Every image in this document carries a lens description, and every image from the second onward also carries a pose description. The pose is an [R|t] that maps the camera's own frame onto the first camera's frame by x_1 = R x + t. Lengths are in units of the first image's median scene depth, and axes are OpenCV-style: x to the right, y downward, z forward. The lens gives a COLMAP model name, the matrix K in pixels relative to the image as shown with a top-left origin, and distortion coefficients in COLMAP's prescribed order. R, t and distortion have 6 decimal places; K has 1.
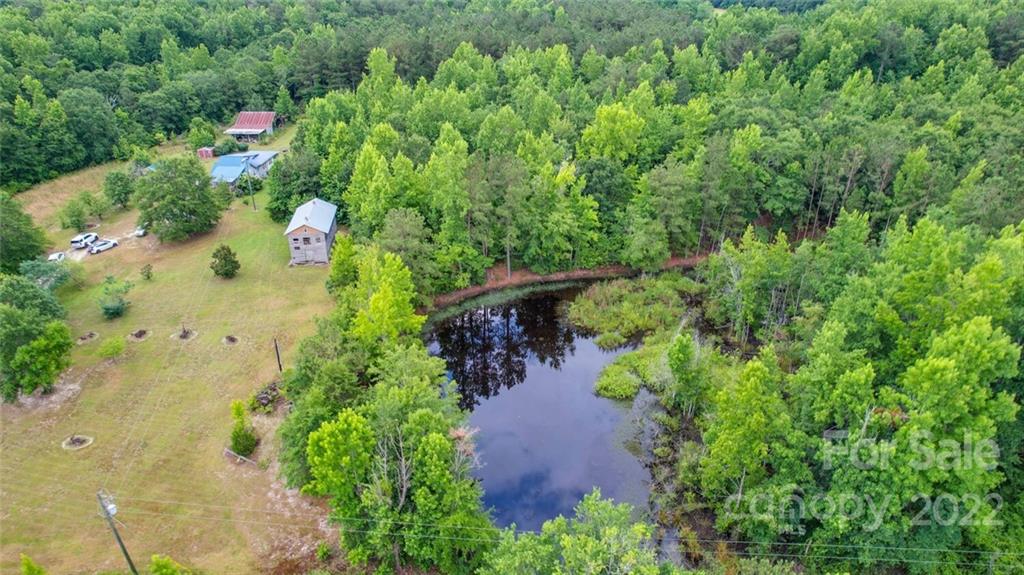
lens RADIAL K [[657.4, 0, 512.3], [0, 657.4, 290.6], [0, 0, 1]] dist [-0.076468, 0.070952]
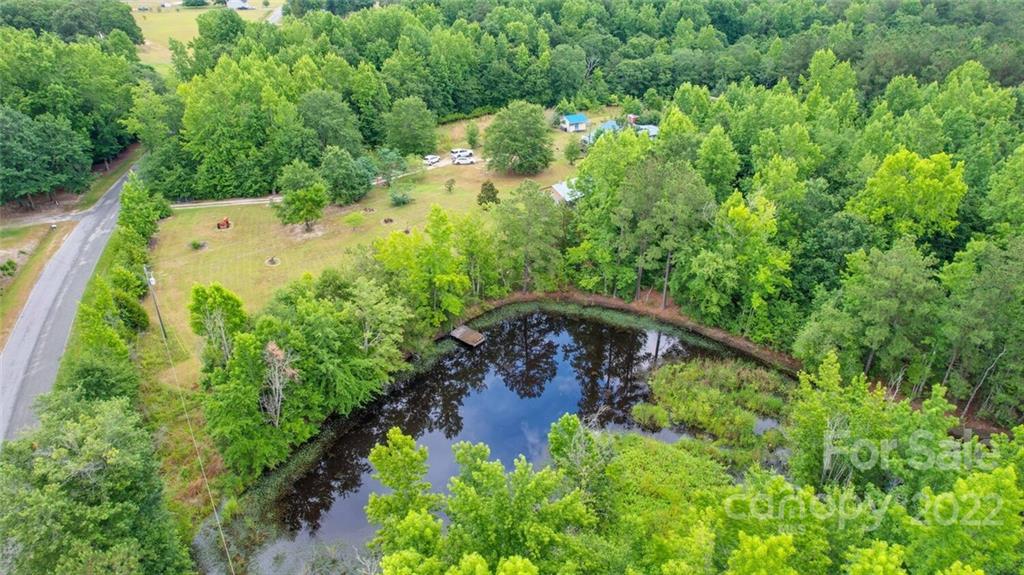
lens RADIAL K [[657.4, 0, 511.7], [0, 657.4, 284.2], [0, 0, 1]] dist [-0.076468, 0.070952]
pose [[0.595546, 0.383692, -0.705766, 0.444596], [-0.388223, 0.906621, 0.165293, -0.107234], [0.703284, 0.175555, 0.688892, 0.258256]]
